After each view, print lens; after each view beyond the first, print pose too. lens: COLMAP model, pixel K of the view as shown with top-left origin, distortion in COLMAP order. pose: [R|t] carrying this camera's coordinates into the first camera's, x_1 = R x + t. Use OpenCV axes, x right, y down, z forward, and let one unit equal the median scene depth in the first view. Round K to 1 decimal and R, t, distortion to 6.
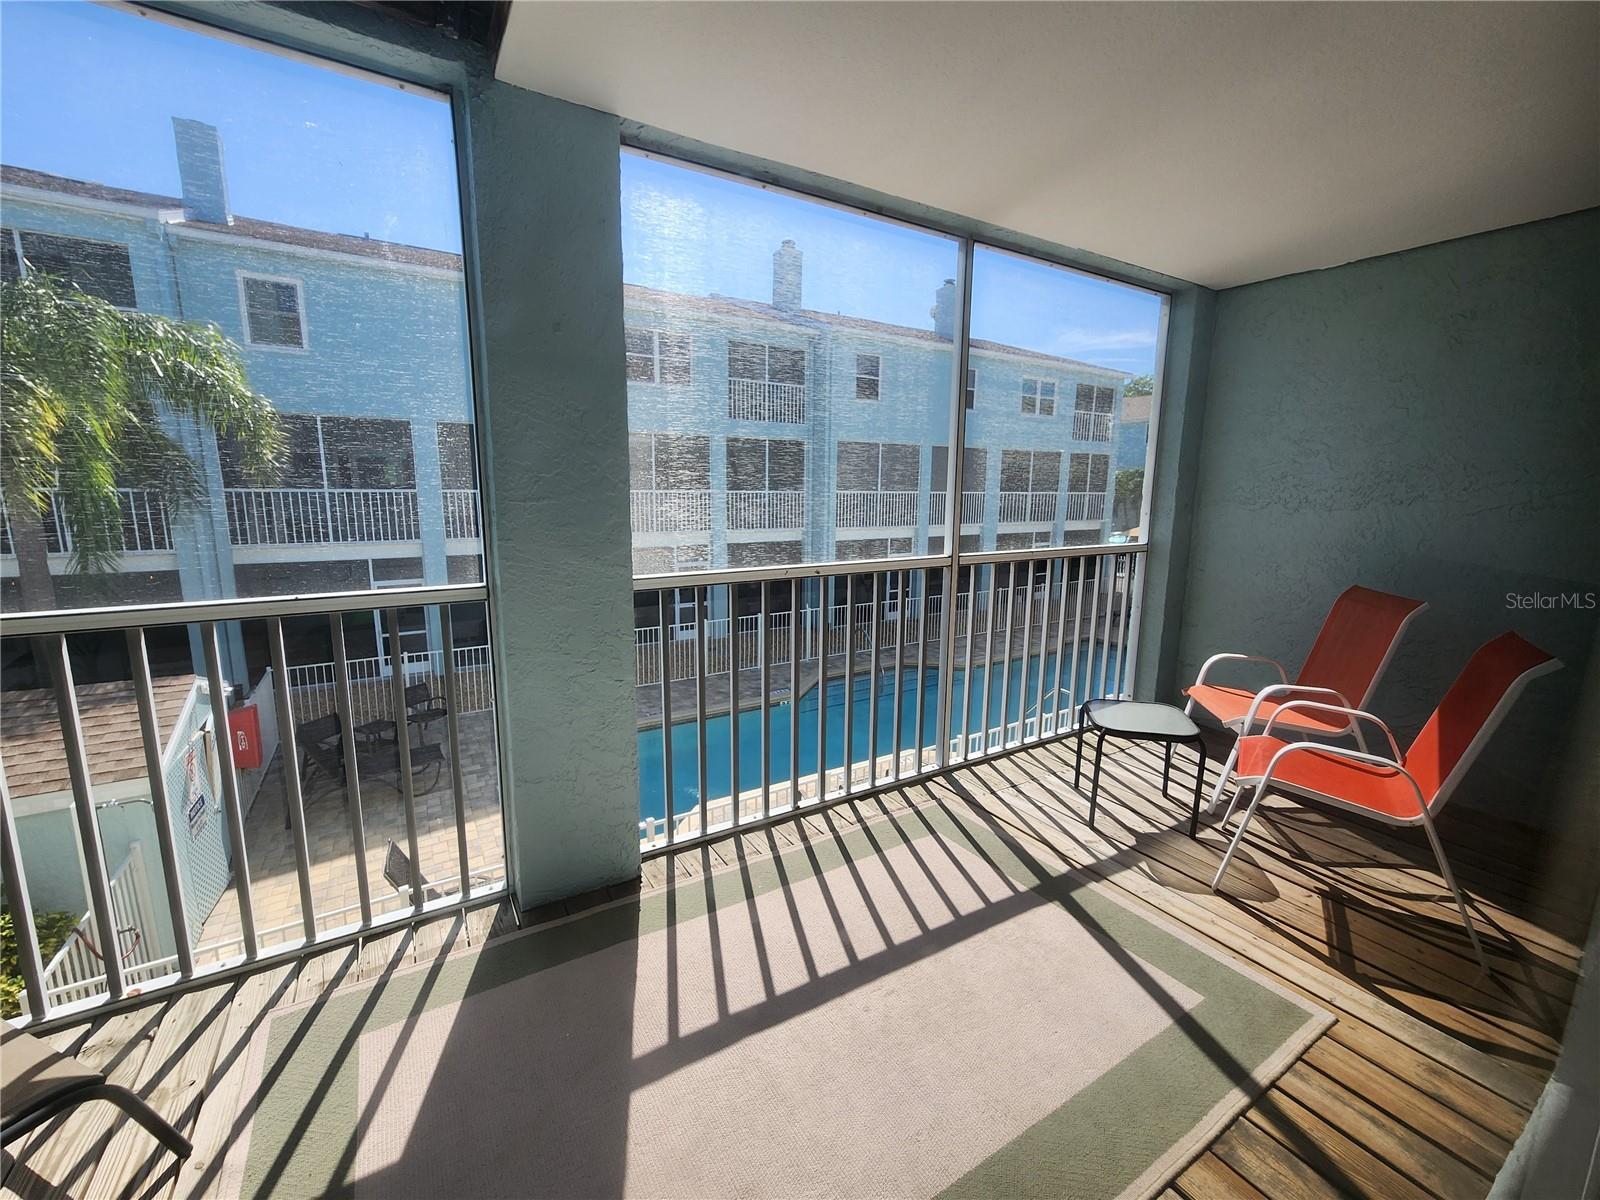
lens RADIAL K [[658.9, 0, 801.5], [0, 658.9, 596.3], [0, 0, 1]] dist [-0.001835, -0.000100]
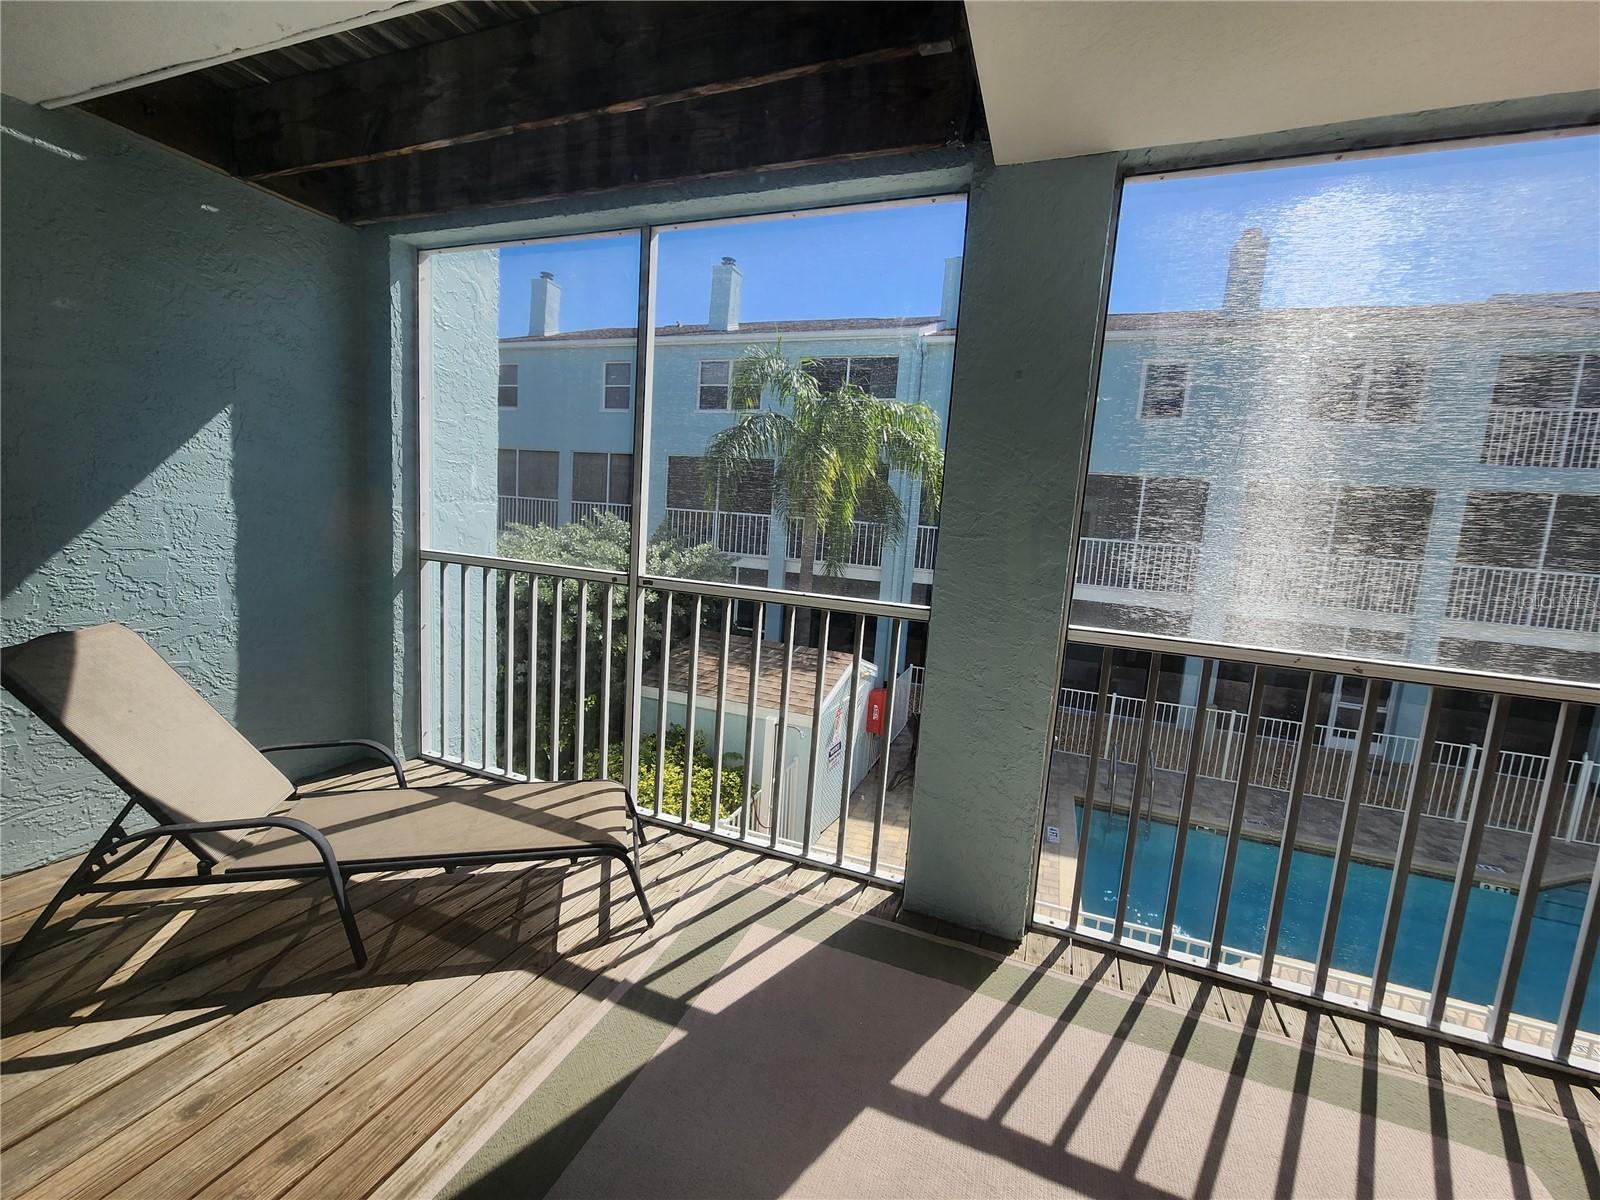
lens RADIAL K [[658.9, 0, 803.3], [0, 658.9, 598.7], [0, 0, 1]] dist [-0.001835, -0.000100]
pose [[0.601425, 0.134598, -0.787509, 0.265227], [-0.192960, 0.980996, 0.020303, -0.014071], [0.775277, 0.139747, 0.615968, 0.129164]]
